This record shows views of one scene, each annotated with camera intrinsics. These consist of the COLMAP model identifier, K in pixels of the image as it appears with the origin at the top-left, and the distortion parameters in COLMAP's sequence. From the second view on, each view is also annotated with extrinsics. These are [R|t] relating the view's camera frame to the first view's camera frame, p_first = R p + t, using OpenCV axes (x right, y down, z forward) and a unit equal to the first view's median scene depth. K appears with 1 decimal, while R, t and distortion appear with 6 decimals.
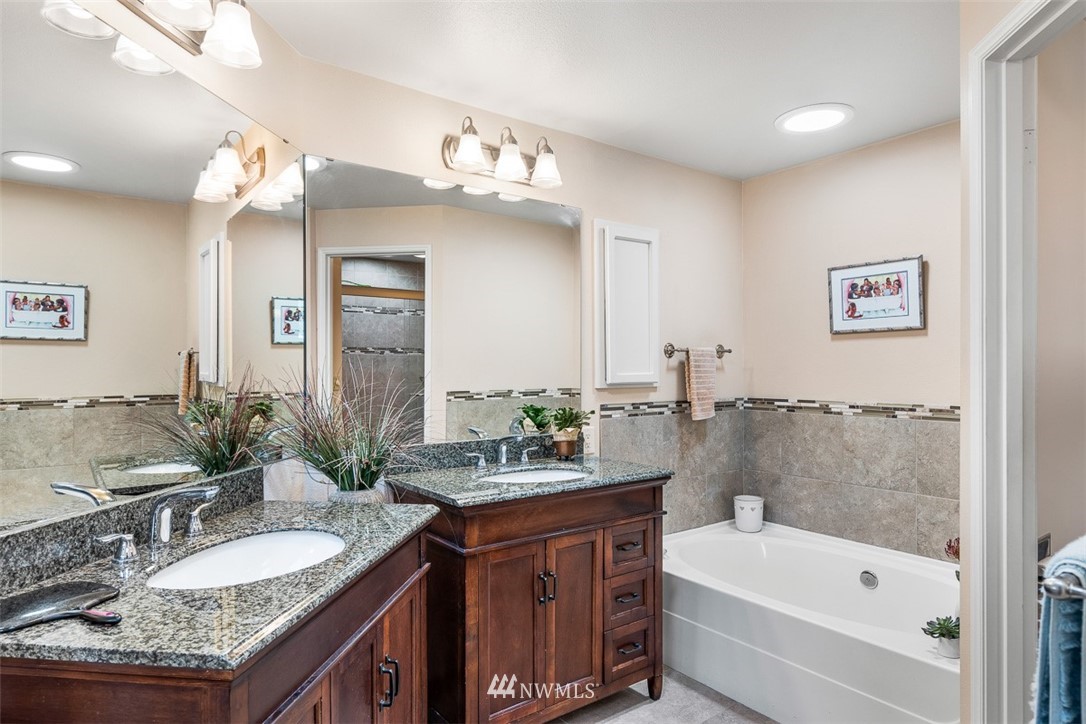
lens RADIAL K [[629.8, 0, 535.6], [0, 629.8, 366.7], [0, 0, 1]] dist [0.004440, 0.001297]
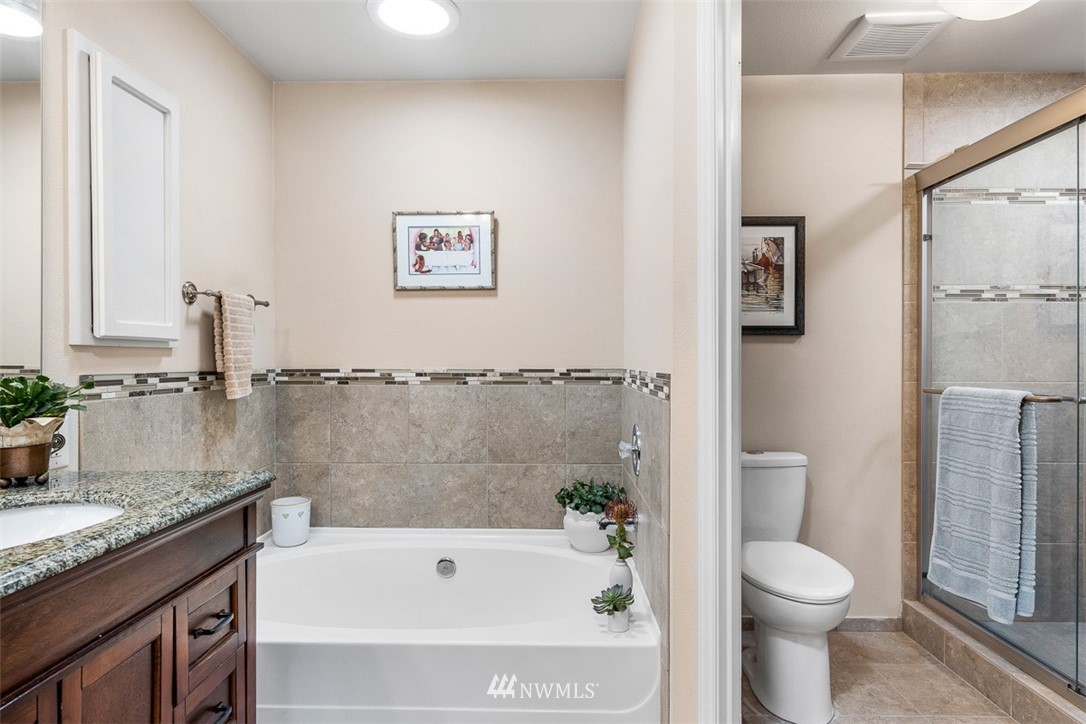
lens RADIAL K [[629.8, 0, 551.8], [0, 629.8, 359.7], [0, 0, 1]] dist [0.004440, 0.001297]
pose [[0.604792, 0.003412, 0.796376, -0.081351], [-0.005199, 0.999986, -0.000336, 0.042528], [-0.796367, -0.003937, 0.604801, 0.327941]]
